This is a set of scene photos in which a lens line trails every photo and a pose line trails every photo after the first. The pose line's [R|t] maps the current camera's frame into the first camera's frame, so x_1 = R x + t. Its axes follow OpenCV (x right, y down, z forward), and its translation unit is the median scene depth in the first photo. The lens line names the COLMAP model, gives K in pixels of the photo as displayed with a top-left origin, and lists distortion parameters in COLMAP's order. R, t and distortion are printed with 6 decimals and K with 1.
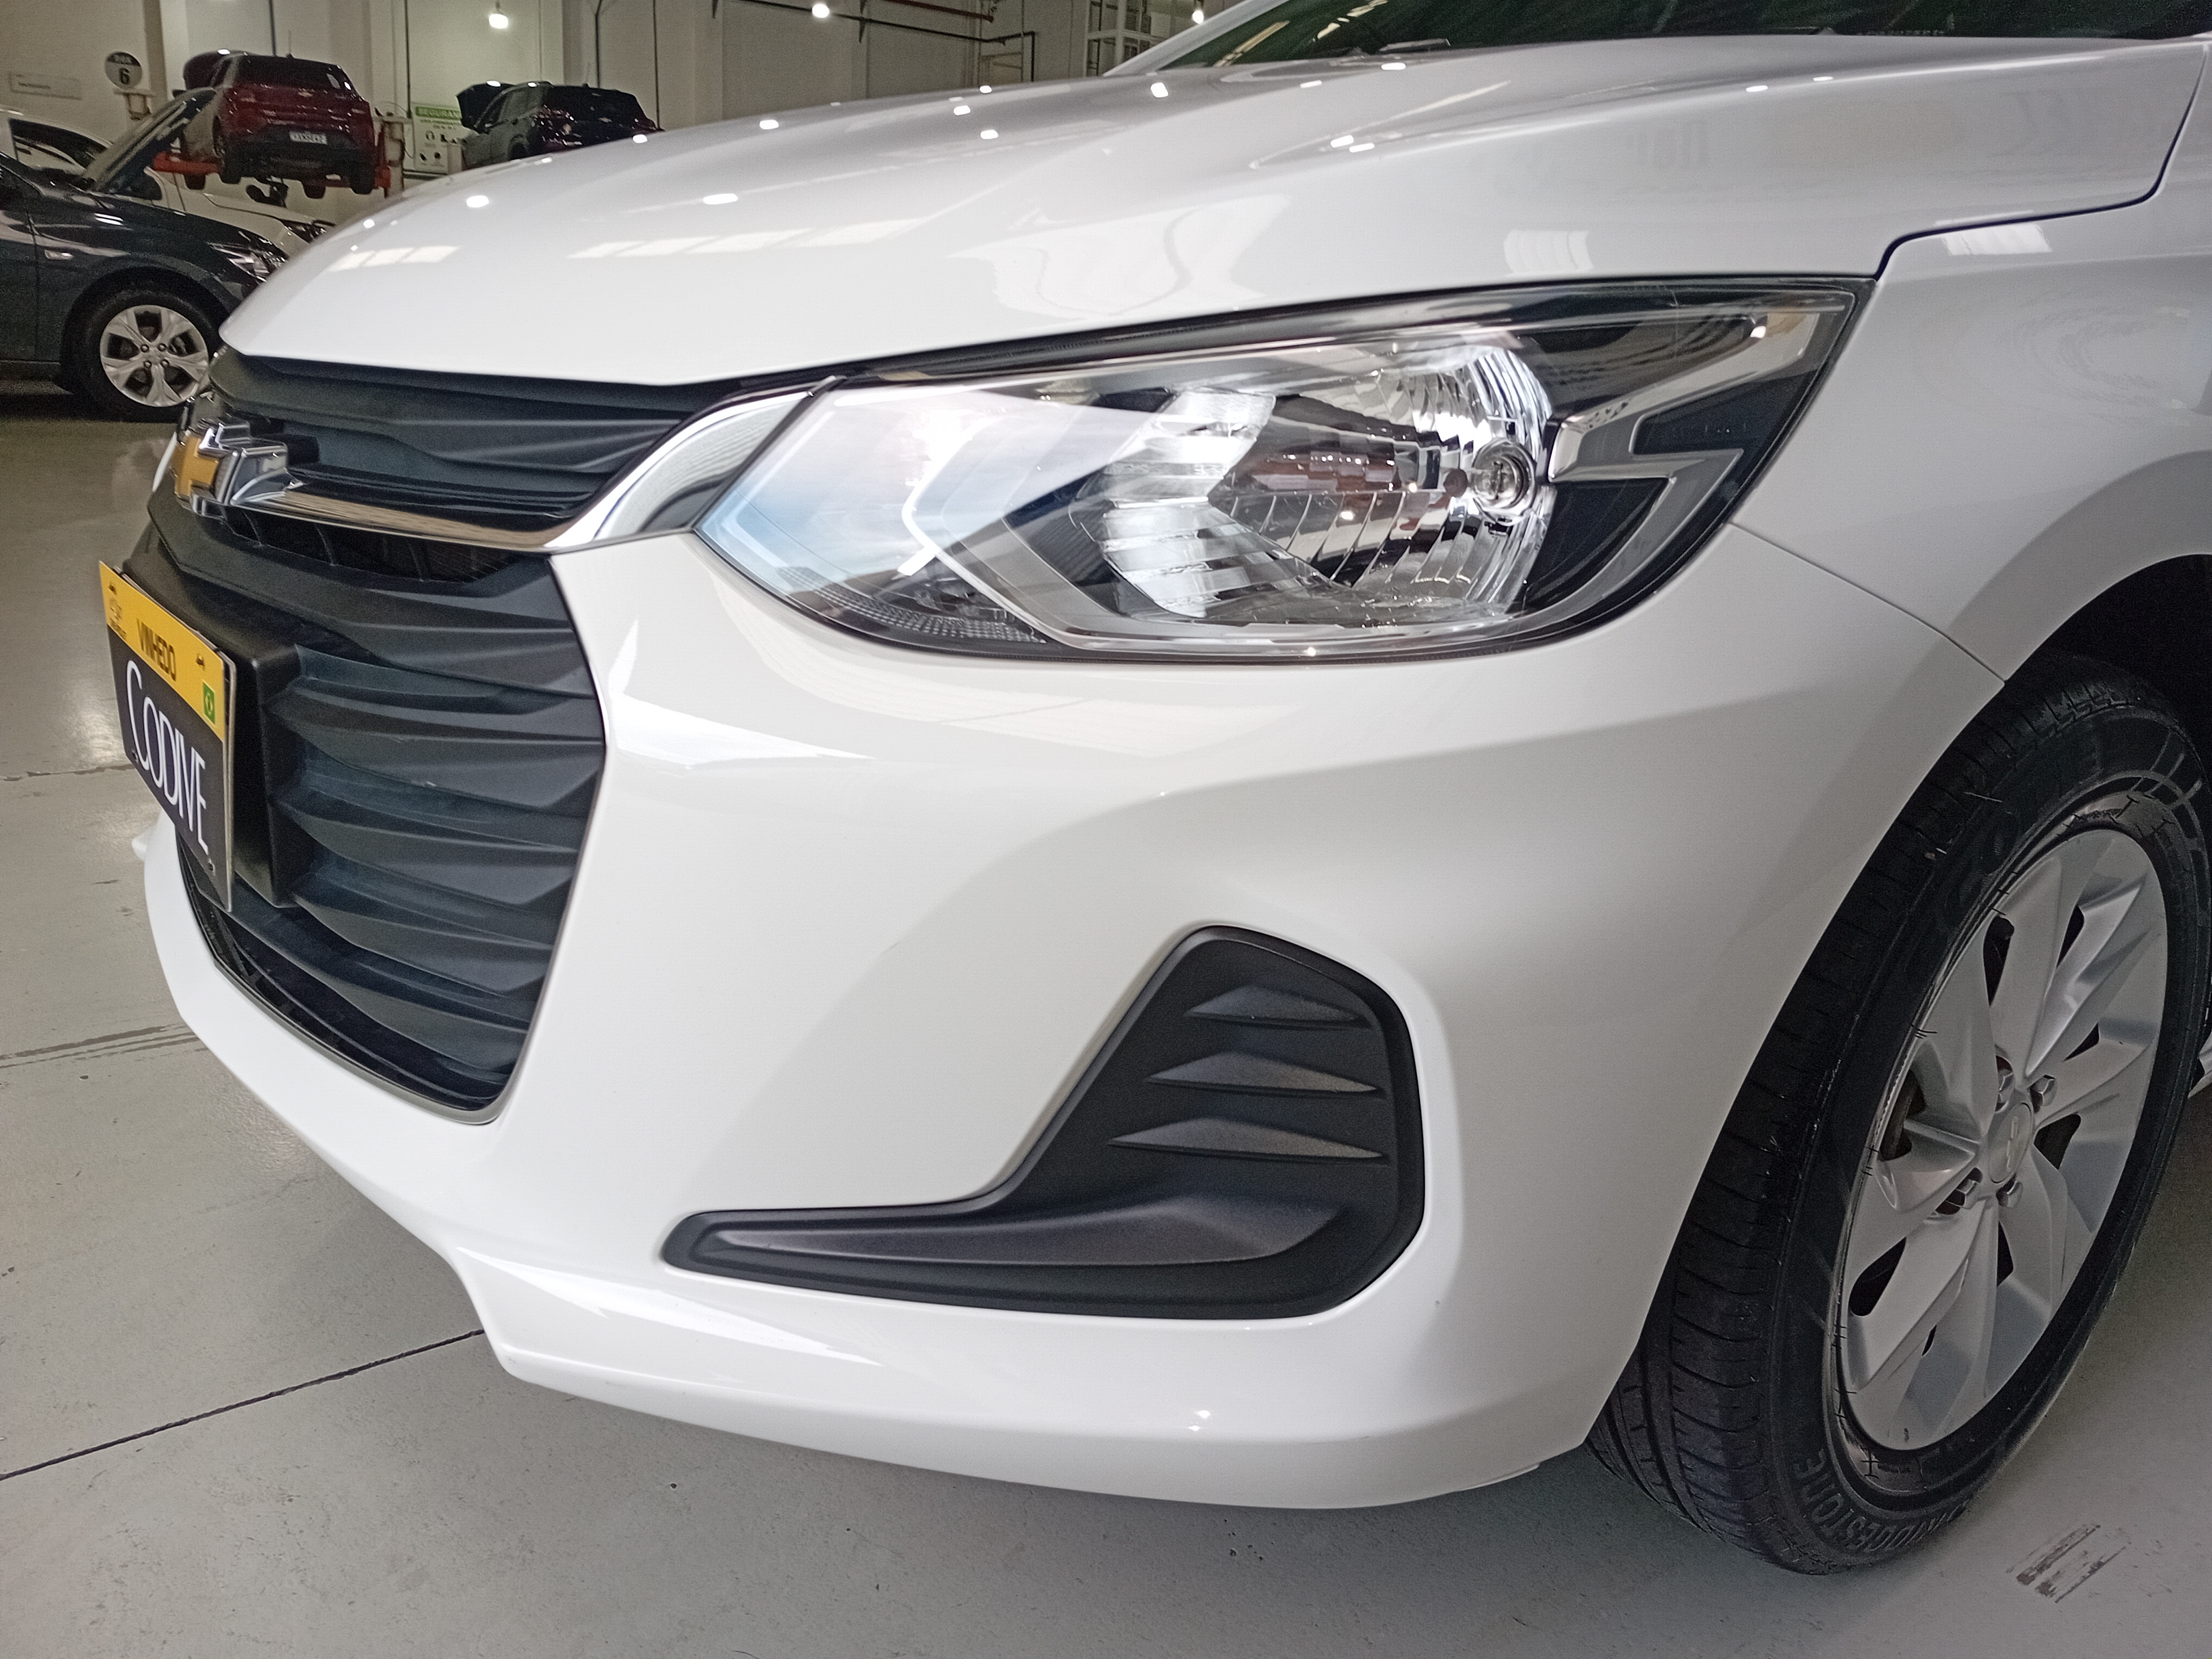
lens RADIAL K [[1684.7, 0, 1106.0], [0, 1684.7, 829.5], [0, 0, 1]] dist [-0.001209, -0.087111]
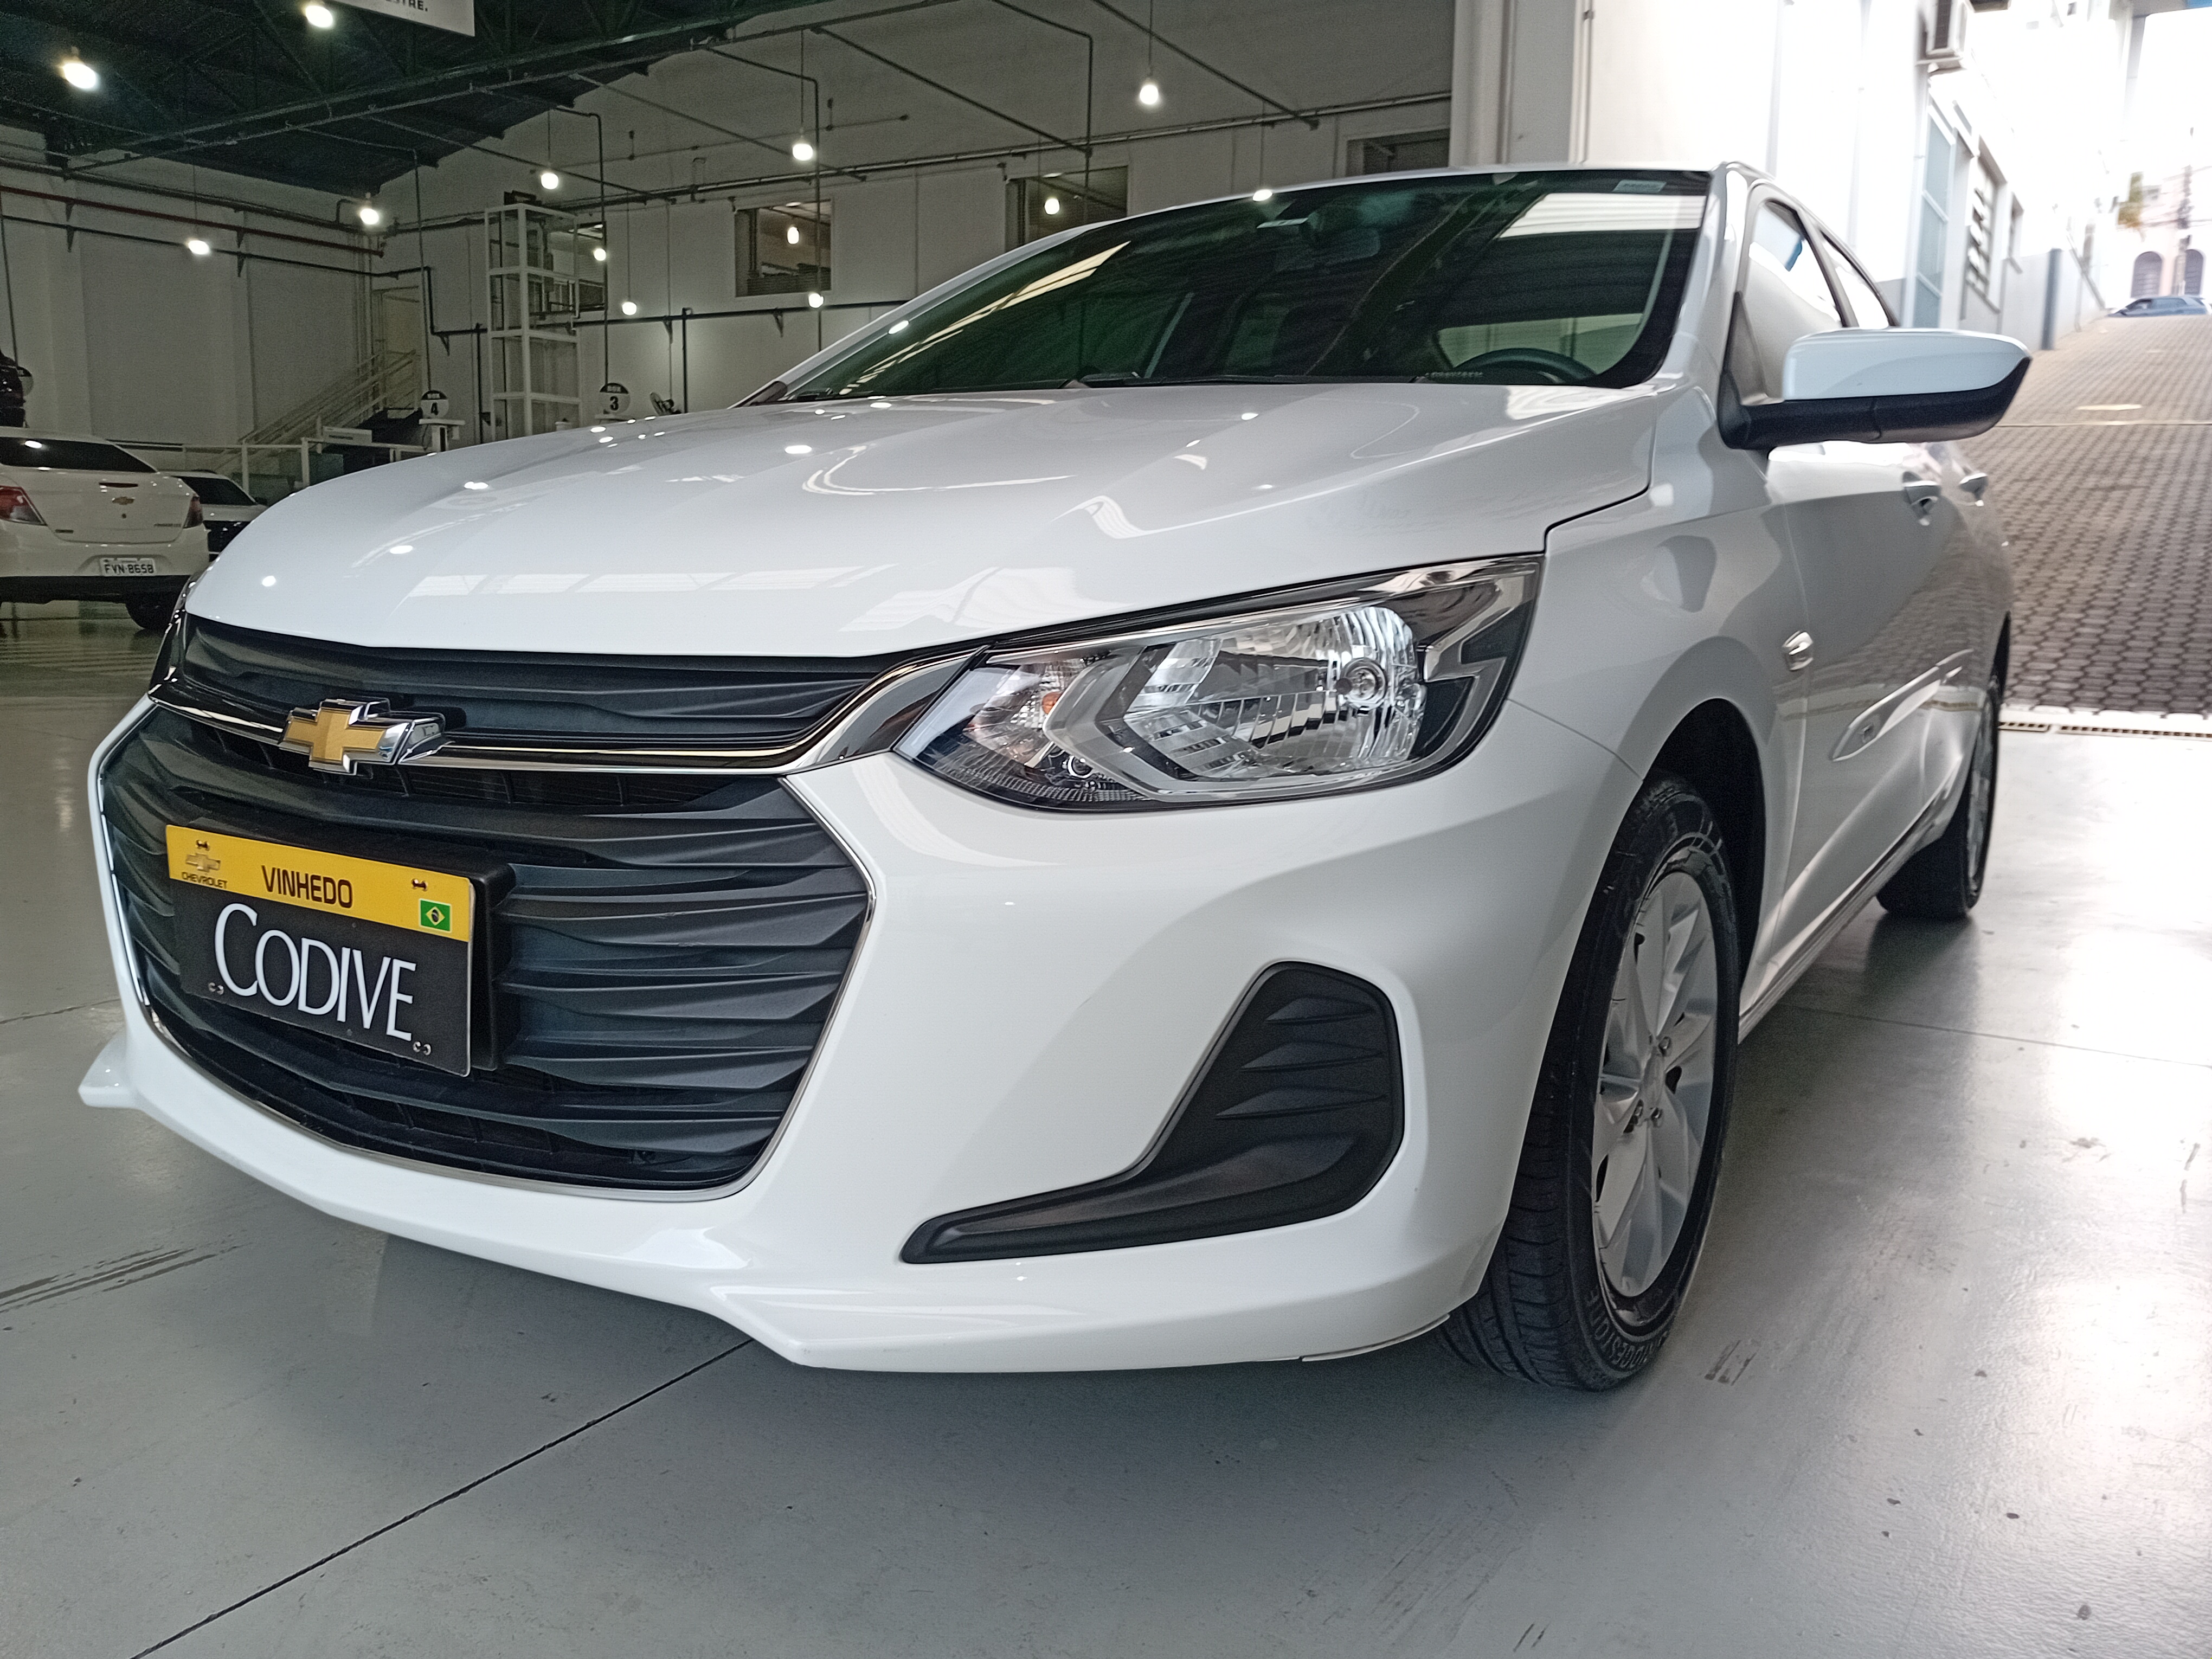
lens RADIAL K [[1714.3, 0, 1106.0], [0, 1714.3, 829.5], [0, 0, 1]] dist [-0.068094, 0.004870]
pose [[0.943832, -0.090230, 0.317868, -0.462994], [0.128231, 0.986620, -0.100691, 0.057554], [-0.304529, 0.135796, 0.942773, -0.398840]]
